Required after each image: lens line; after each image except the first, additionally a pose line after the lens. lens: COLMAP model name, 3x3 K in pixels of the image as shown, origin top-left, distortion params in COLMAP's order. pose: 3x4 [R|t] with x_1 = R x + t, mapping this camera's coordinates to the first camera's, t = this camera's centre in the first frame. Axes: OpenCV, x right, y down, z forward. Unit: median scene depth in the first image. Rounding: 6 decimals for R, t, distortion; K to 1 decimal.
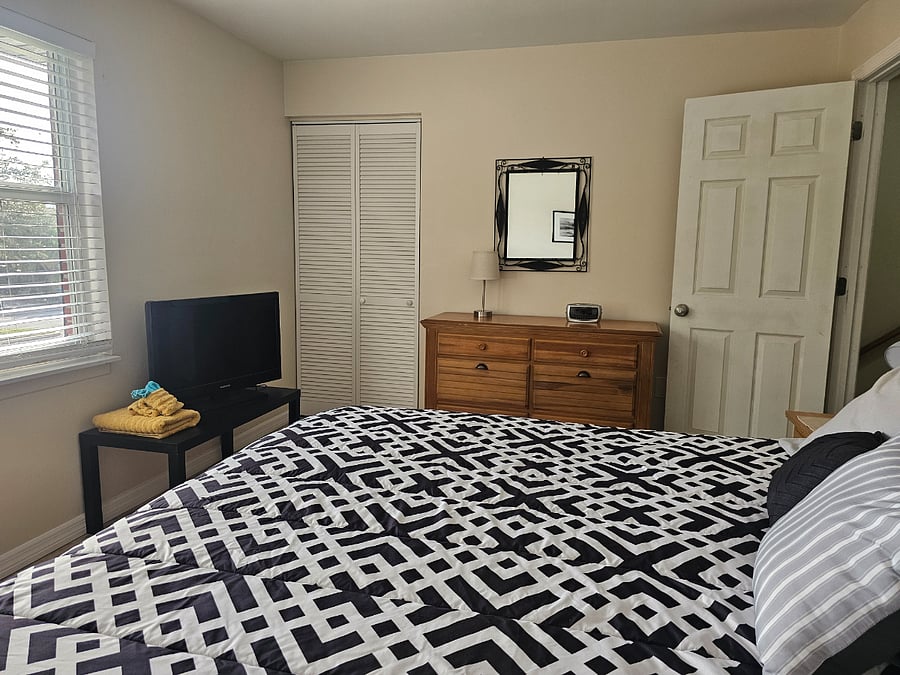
lens RADIAL K [[623.1, 0, 450.0], [0, 623.1, 337.5], [0, 0, 1]] dist [0.076127, -0.113606]
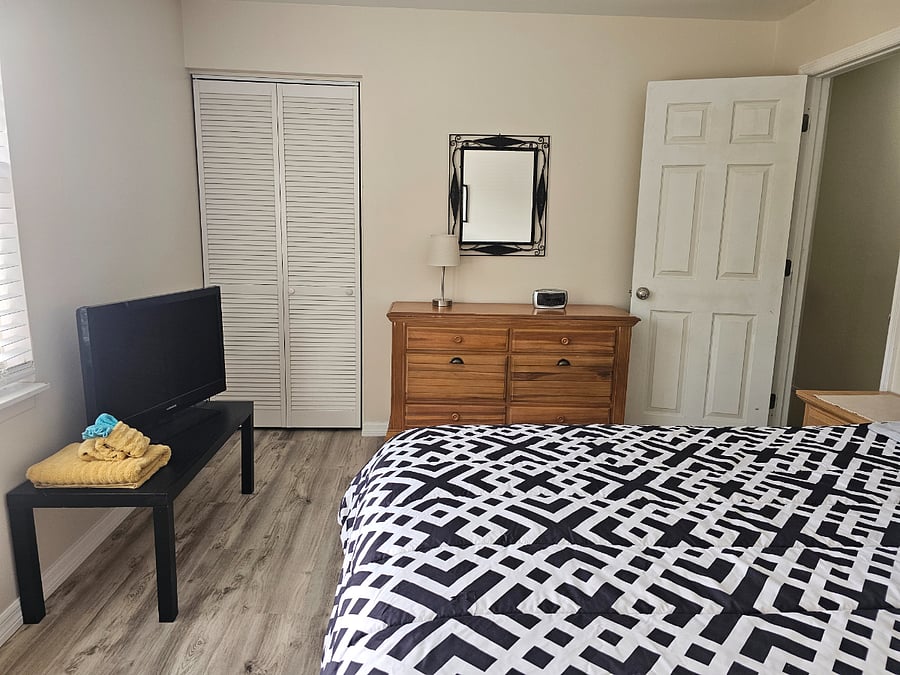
lens RADIAL K [[623.1, 0, 450.0], [0, 623.1, 337.5], [0, 0, 1]] dist [0.076127, -0.113606]
pose [[0.952765, -0.052243, 0.299182, -0.280956], [0.039843, 0.998081, 0.047402, -0.038555], [-0.301084, -0.033243, 0.953018, 0.146988]]
